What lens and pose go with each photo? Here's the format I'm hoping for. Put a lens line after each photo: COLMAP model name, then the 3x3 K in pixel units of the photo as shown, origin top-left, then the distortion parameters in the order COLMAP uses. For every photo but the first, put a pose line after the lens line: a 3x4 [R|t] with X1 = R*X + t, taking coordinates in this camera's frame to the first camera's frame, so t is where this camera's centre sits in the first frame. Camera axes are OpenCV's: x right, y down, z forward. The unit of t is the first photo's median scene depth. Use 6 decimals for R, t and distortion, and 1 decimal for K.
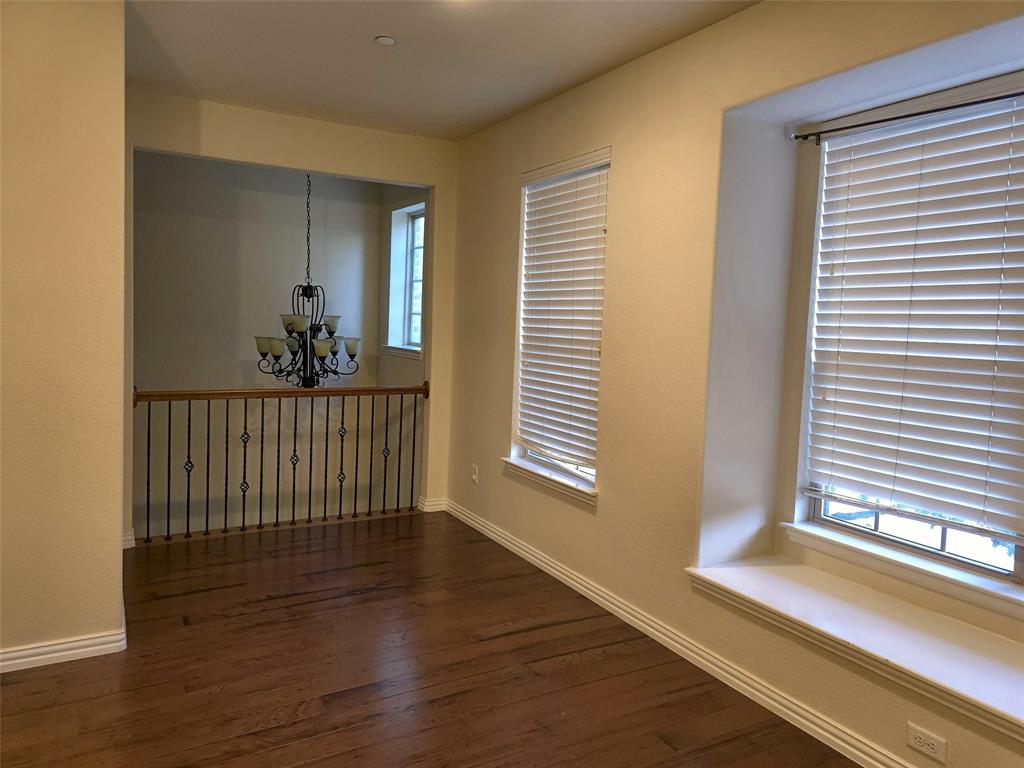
lens RADIAL K [[704.6, 0, 509.9], [0, 704.6, 355.3], [0, 0, 1]] dist [0.005776, 0.002589]
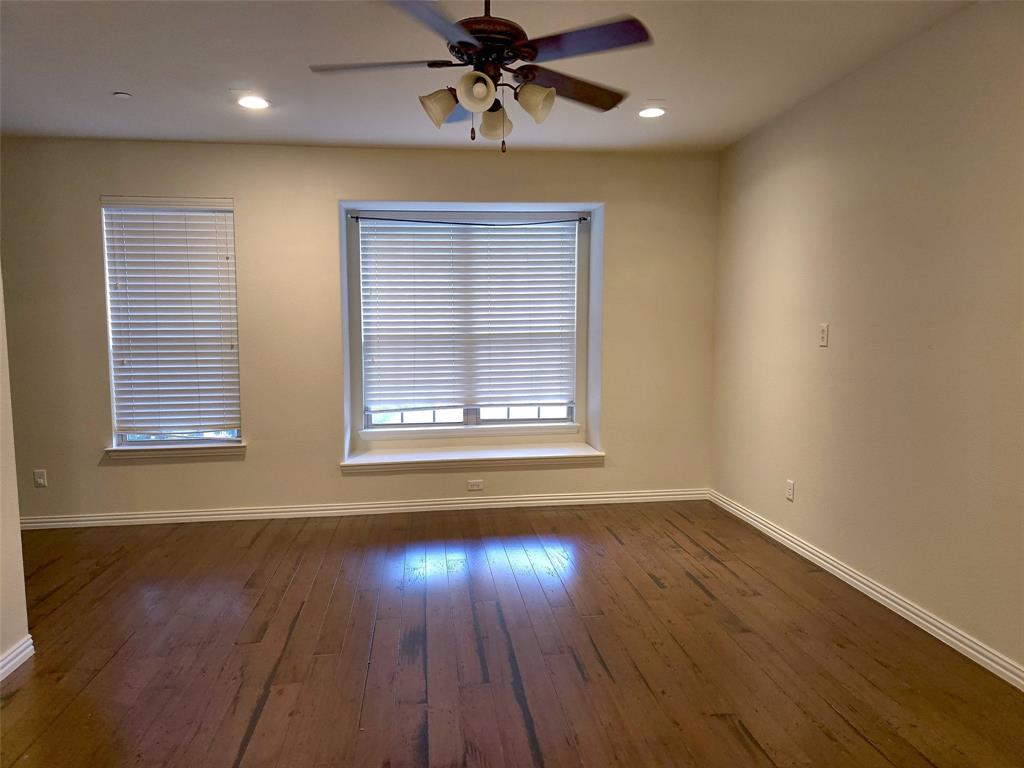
lens RADIAL K [[690.4, 0, 510.0], [0, 690.4, 396.1], [0, 0, 1]] dist [0.059155, -0.053501]
pose [[0.375311, -0.128329, 0.917972, -1.107809], [0.069536, 0.991477, 0.110175, -0.021903], [-0.924287, 0.022482, 0.381036, -0.042698]]
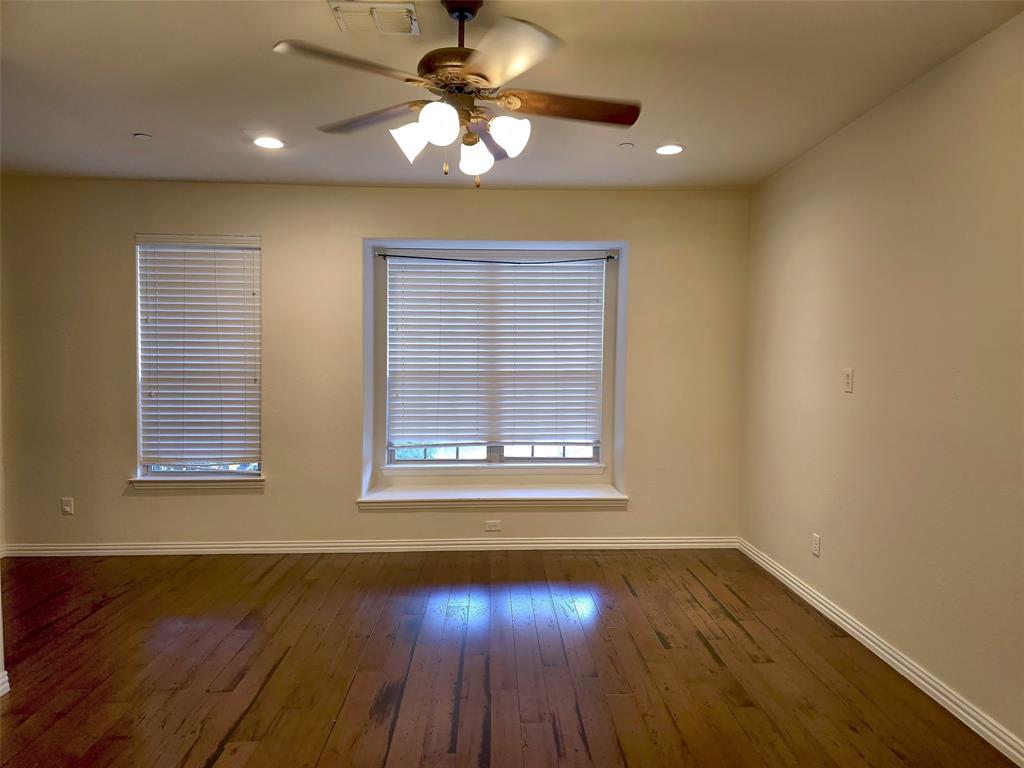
lens RADIAL K [[674.0, 0, 522.9], [0, 674.0, 396.5], [0, 0, 1]] dist [0.056410, -0.048360]
pose [[0.443861, -0.076980, 0.892783, -1.001340], [0.055609, 0.996749, 0.058298, -0.023470], [-0.894368, 0.023771, 0.446699, -0.108774]]
